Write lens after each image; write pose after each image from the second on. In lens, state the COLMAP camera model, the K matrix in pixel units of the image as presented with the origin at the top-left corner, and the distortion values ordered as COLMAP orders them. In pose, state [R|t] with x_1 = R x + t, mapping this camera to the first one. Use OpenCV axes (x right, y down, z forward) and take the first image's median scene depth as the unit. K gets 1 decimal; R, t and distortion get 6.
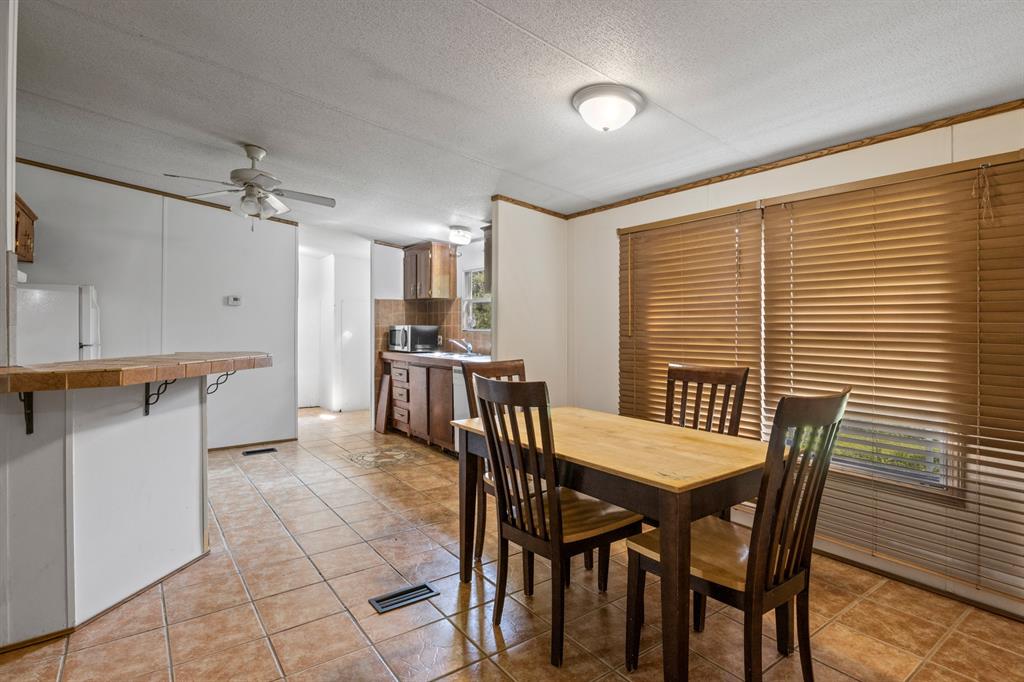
lens RADIAL K [[520.7, 0, 518.6], [0, 520.7, 321.7], [0, 0, 1]] dist [-0.005510, -0.000597]
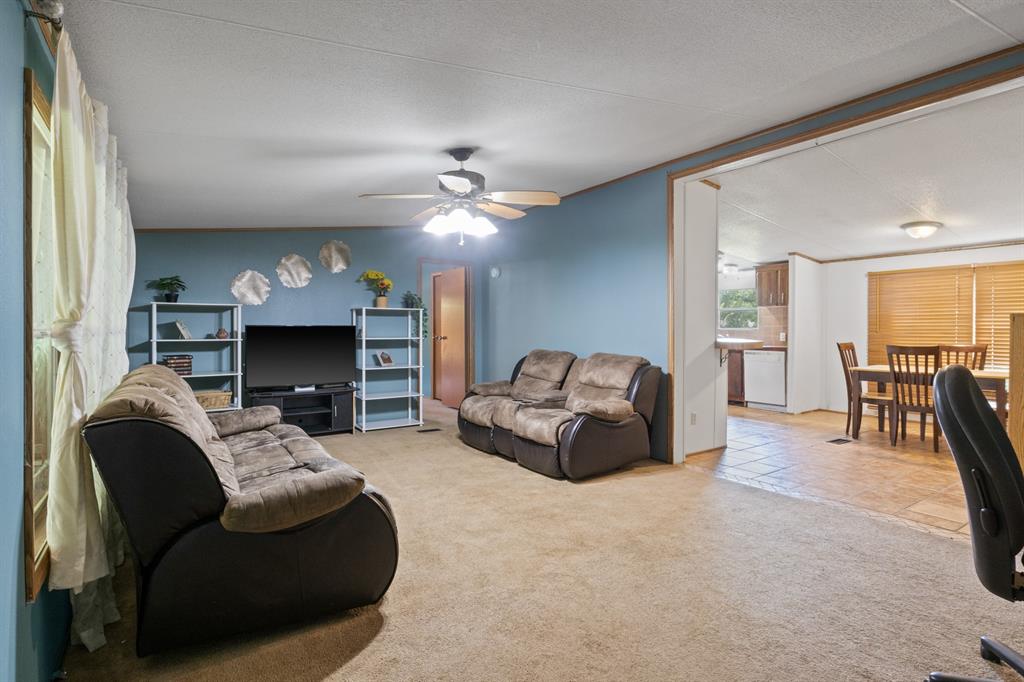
lens RADIAL K [[516.8, 0, 513.5], [0, 516.8, 333.0], [0, 0, 1]] dist [-0.004194, -0.000837]
pose [[0.999543, 0.000453, -0.030238, -1.255382], [0.000119, 0.999821, 0.018906, -0.002474], [0.030241, -0.018901, 0.999364, -1.052057]]
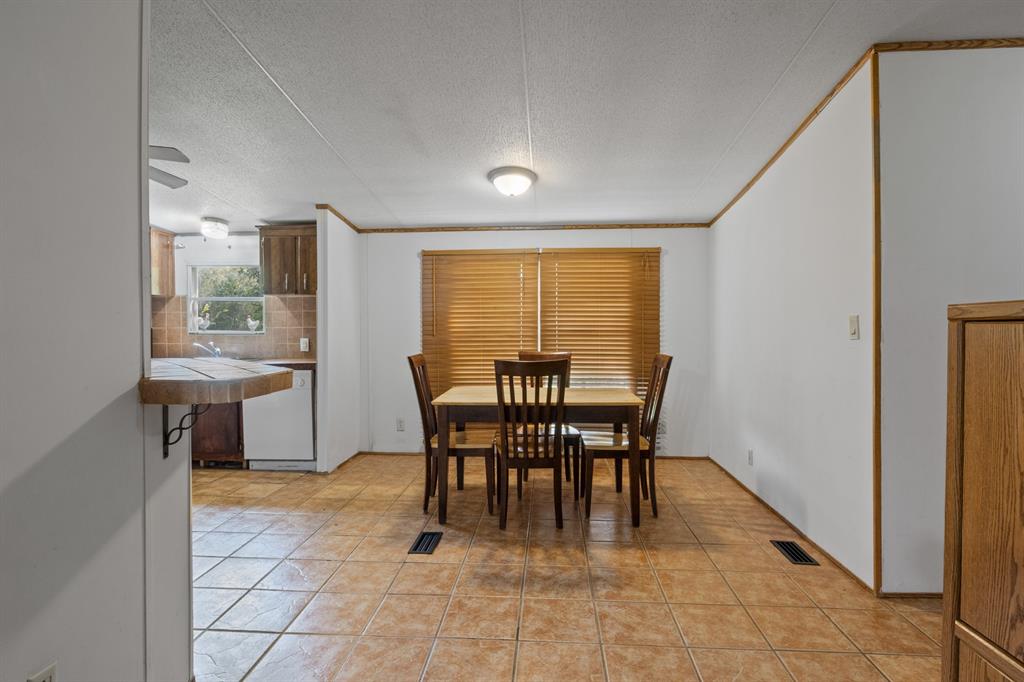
lens RADIAL K [[516.8, 0, 513.5], [0, 516.8, 333.0], [0, 0, 1]] dist [-0.004194, -0.000837]
pose [[0.640480, -0.010696, 0.767900, -0.809240], [-0.002046, 0.999876, 0.015633, 0.002793], [-0.767972, -0.011583, 0.640379, 0.033974]]
